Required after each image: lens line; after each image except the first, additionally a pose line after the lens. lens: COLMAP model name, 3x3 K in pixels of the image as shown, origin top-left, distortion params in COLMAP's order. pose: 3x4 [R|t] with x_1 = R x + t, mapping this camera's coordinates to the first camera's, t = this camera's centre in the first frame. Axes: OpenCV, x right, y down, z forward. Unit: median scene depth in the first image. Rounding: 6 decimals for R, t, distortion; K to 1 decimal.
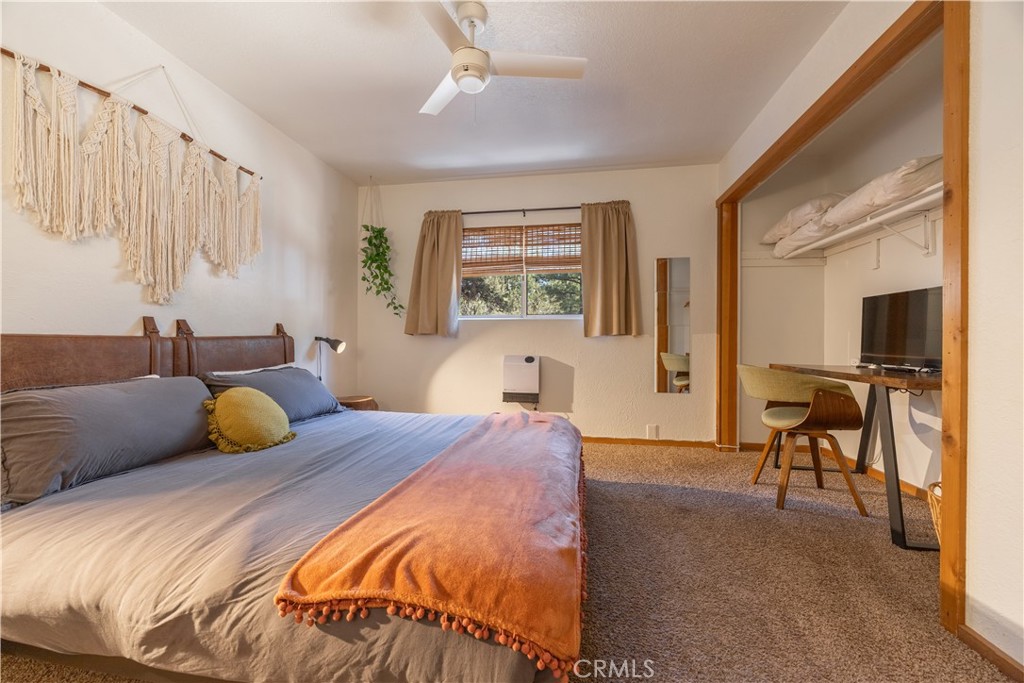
lens RADIAL K [[387.4, 0, 499.9], [0, 387.4, 343.3], [0, 0, 1]] dist [-0.000586, -0.000917]
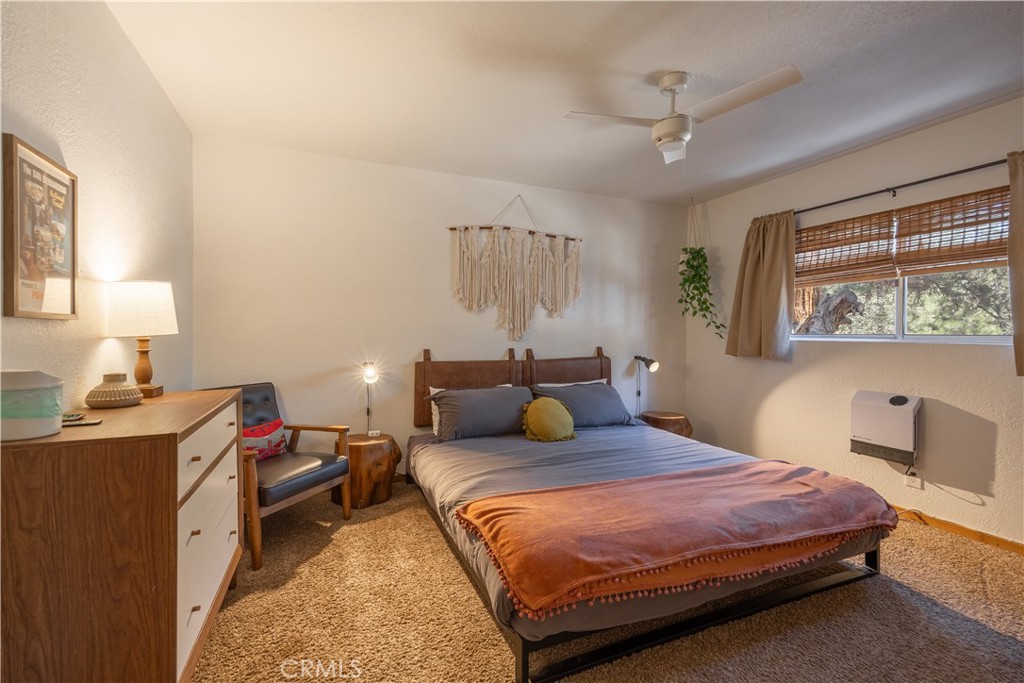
lens RADIAL K [[417.5, 0, 498.7], [0, 417.5, 339.2], [0, 0, 1]] dist [0.001842, -0.000442]
pose [[0.541449, 0.013625, -0.840623, 0.477552], [-0.010756, 0.999899, 0.009279, -0.101686], [0.840665, 0.004017, 0.541541, -0.022272]]
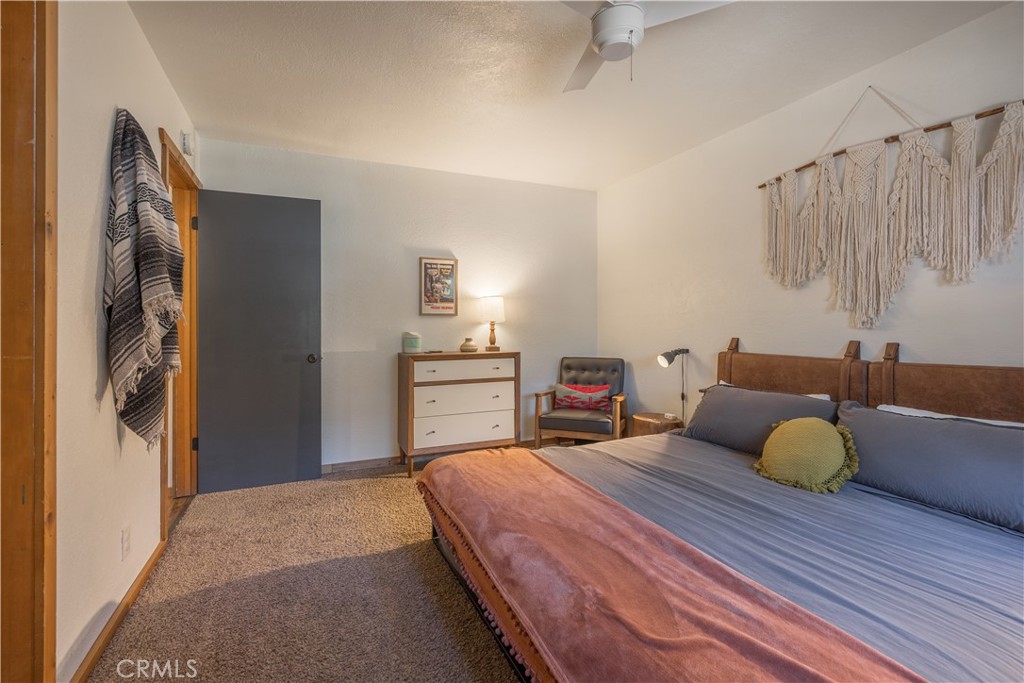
lens RADIAL K [[462.5, 0, 502.6], [0, 462.5, 335.1], [0, 0, 1]] dist [-0.019906, 0.001505]
pose [[-0.825899, 0.009224, -0.563743, 0.465054], [-0.005547, 0.999685, 0.024483, -0.089264], [0.563791, 0.023348, -0.825587, 1.206816]]
